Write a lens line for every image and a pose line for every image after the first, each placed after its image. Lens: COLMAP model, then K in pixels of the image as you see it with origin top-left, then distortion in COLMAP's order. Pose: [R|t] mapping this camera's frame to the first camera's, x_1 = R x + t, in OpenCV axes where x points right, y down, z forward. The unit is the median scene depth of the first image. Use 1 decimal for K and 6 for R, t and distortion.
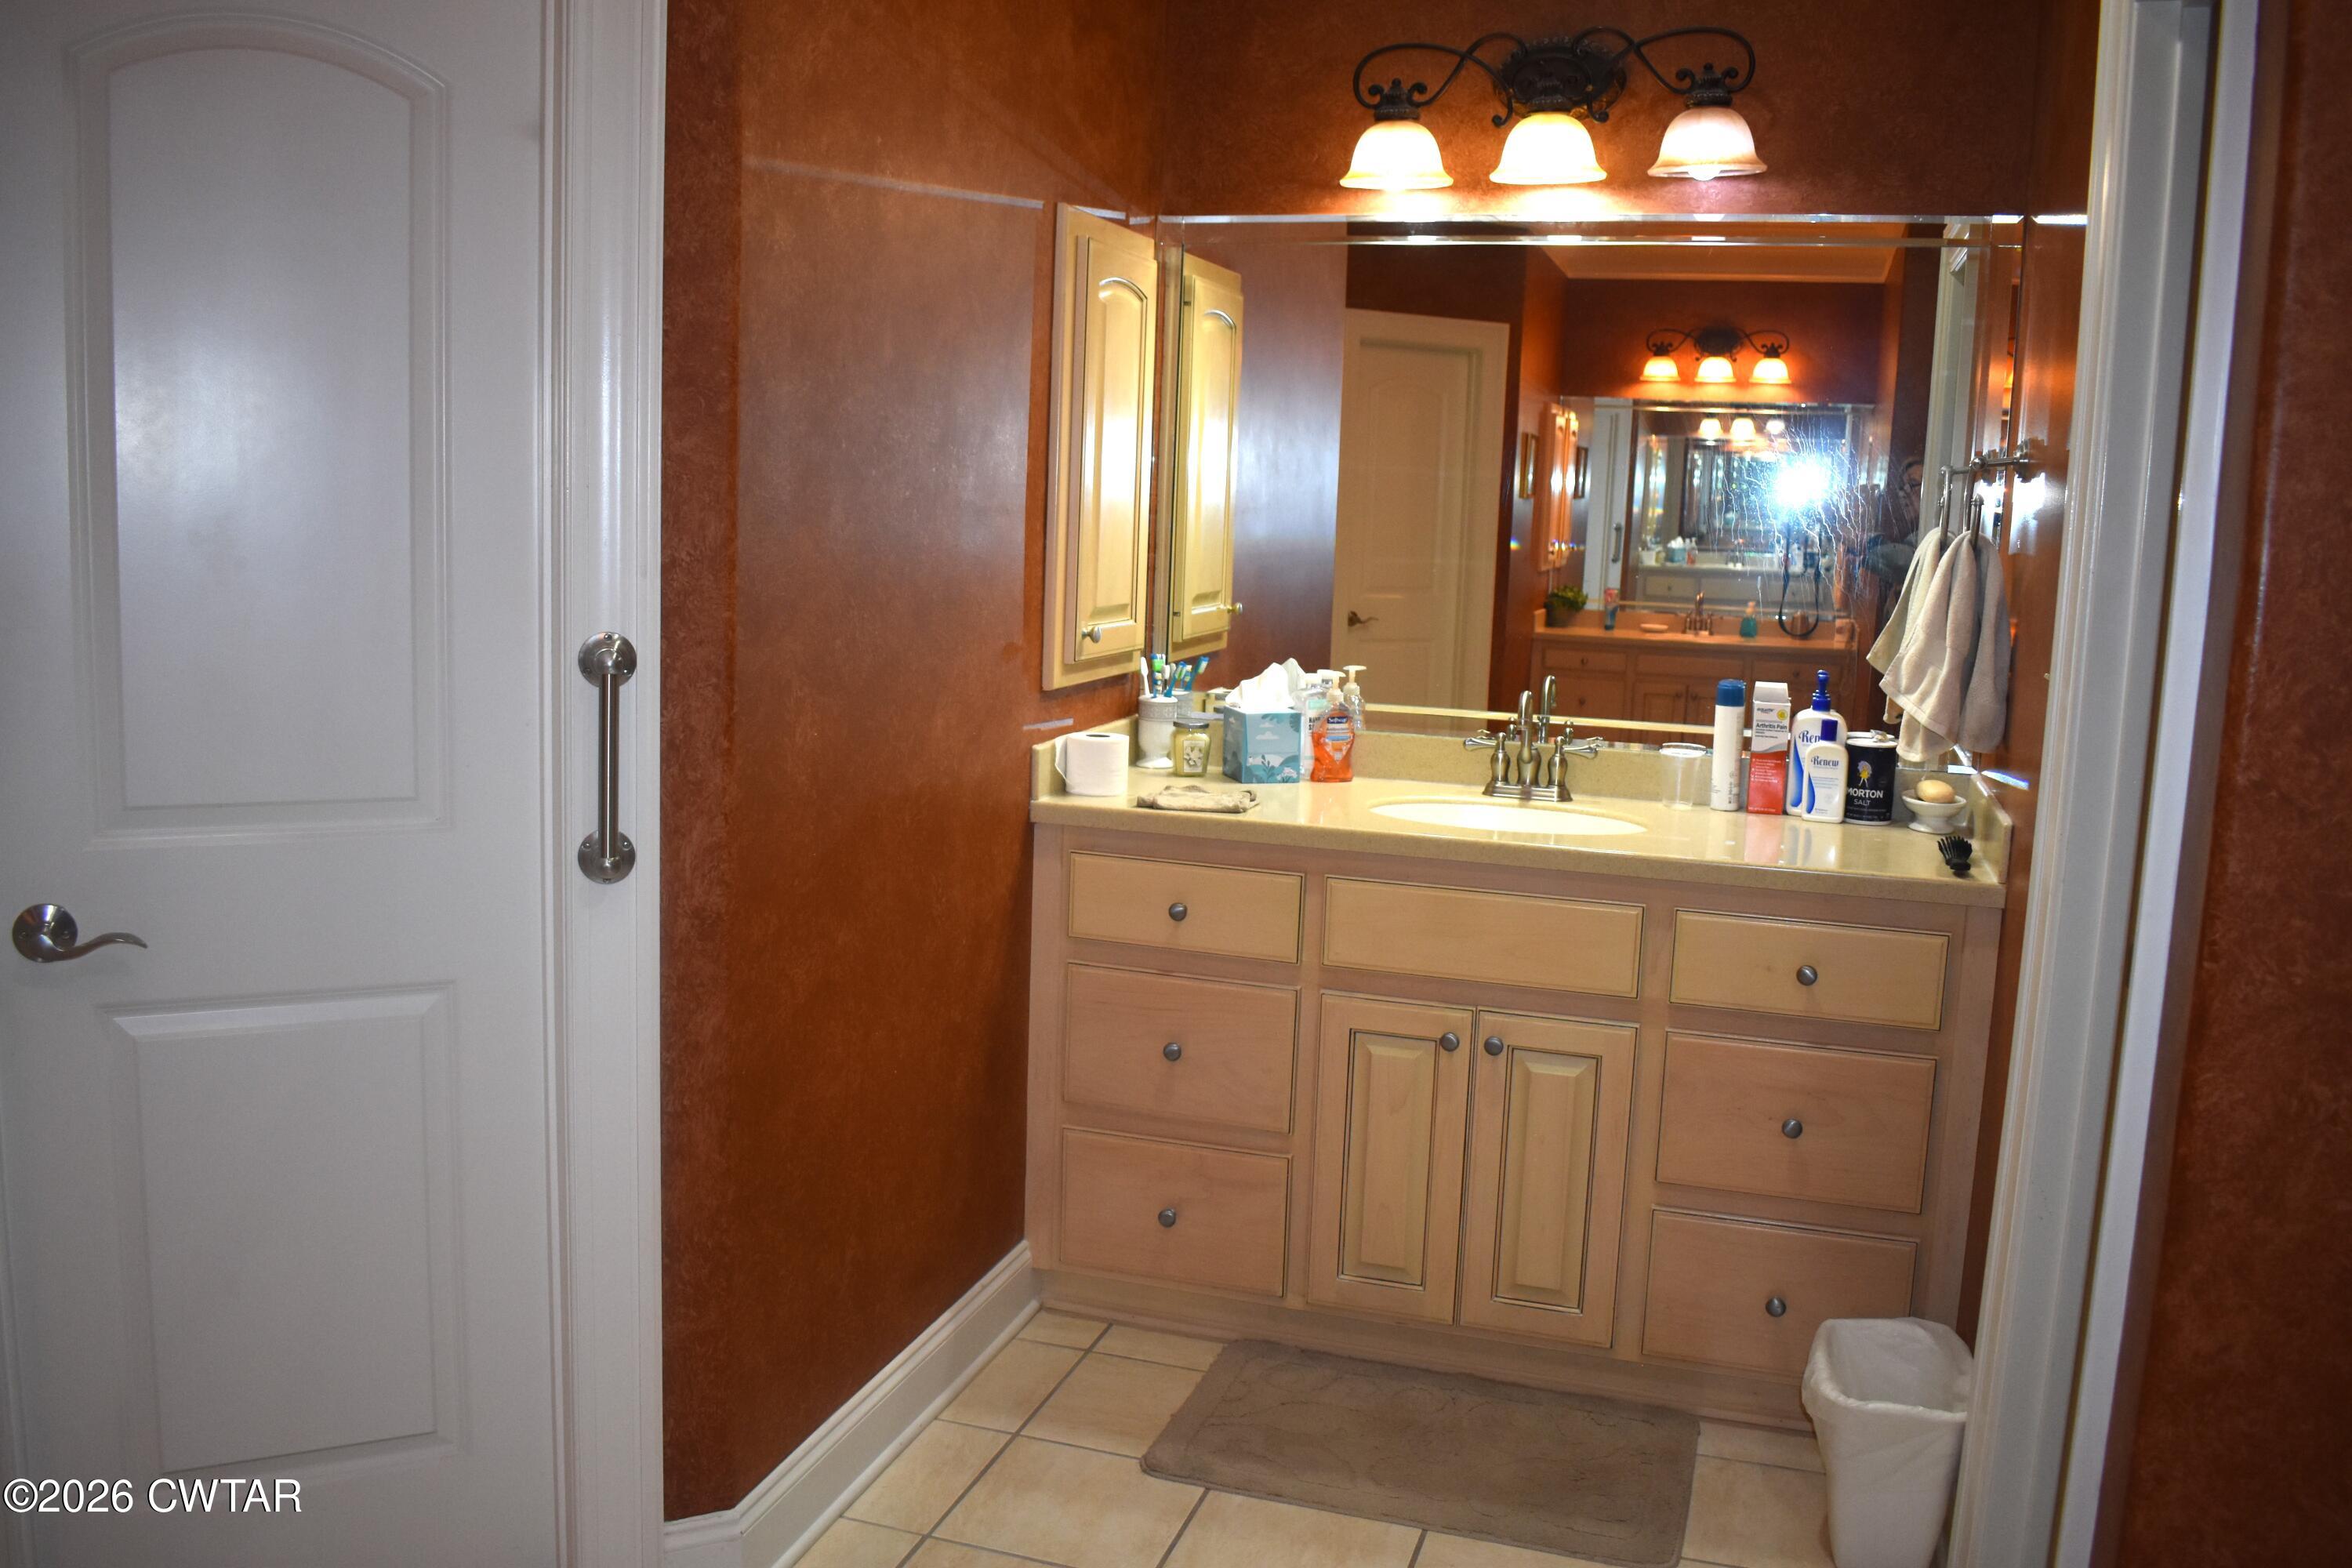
lens RADIAL K [[1969.5, 0, 1176.1], [0, 1969.5, 778.6], [0, 0, 1]] dist [-0.079530, -0.000009]
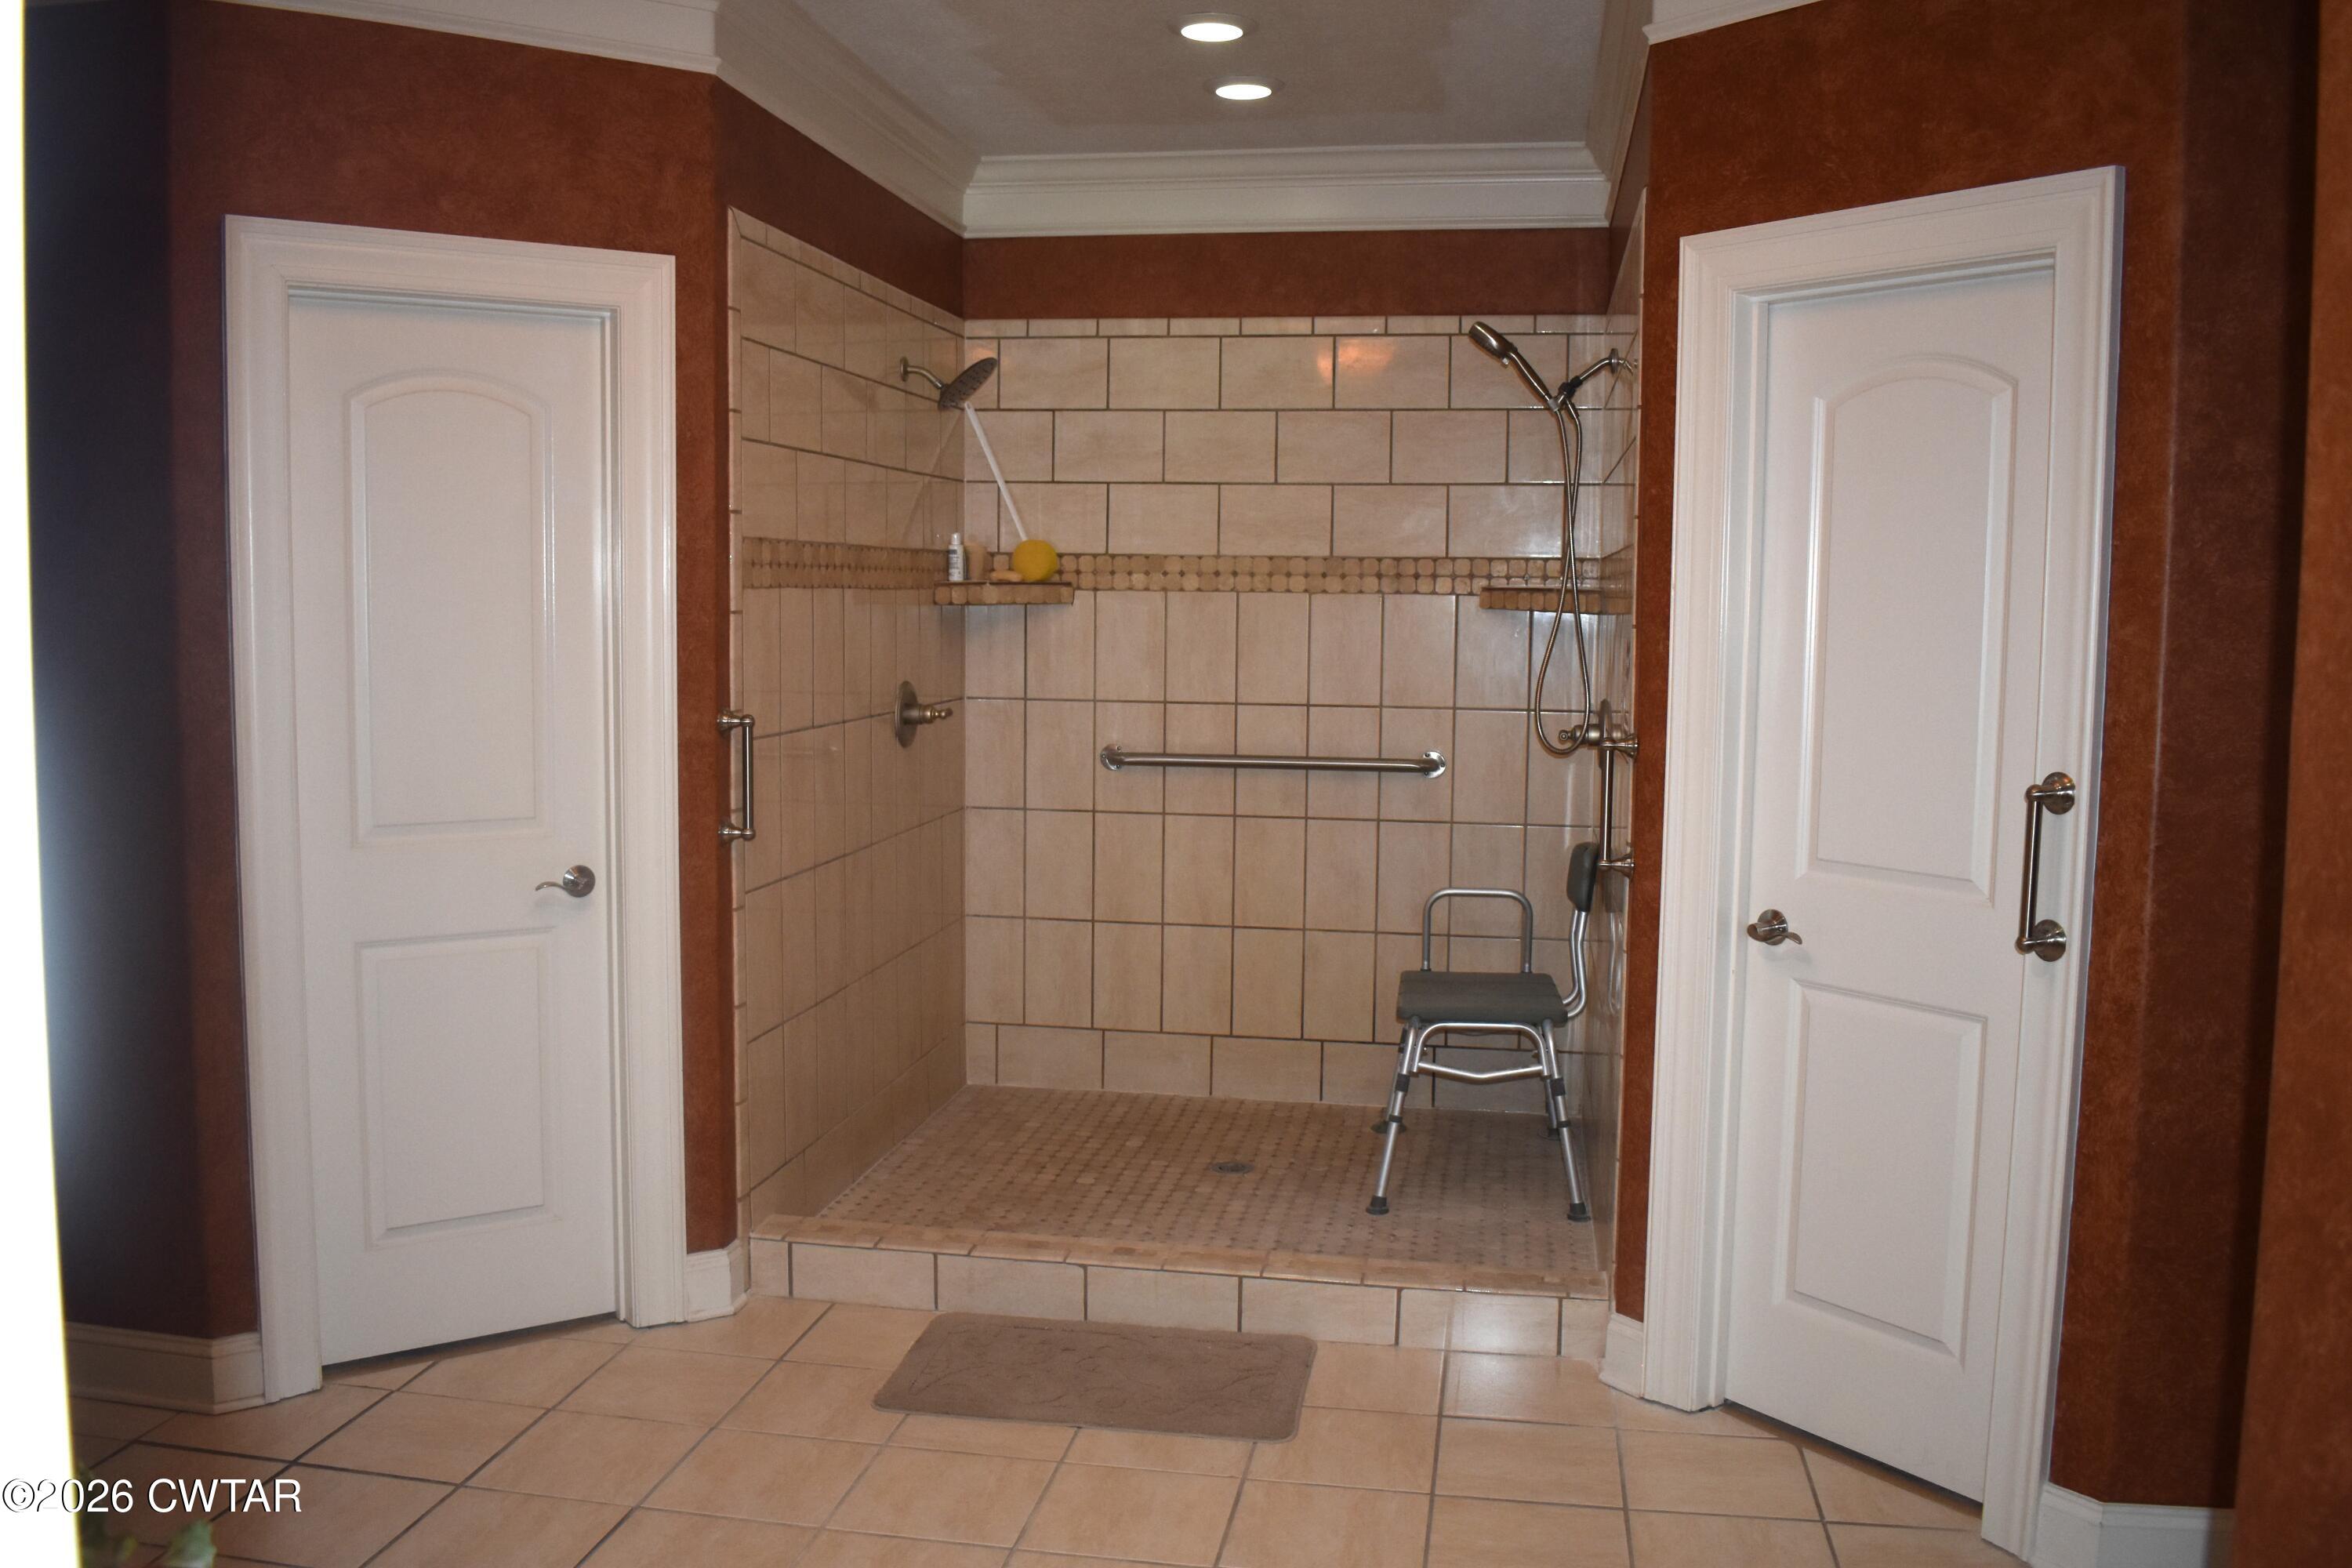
lens RADIAL K [[1969.5, 0, 1174.2], [0, 1969.5, 783.7], [0, 0, 1]] dist [-0.079530, -0.000009]
pose [[0.128086, 0.058193, -0.990054, 0.912751], [-0.149289, 0.988034, 0.038761, -0.027142], [0.980462, 0.142839, 0.135241, 0.222434]]
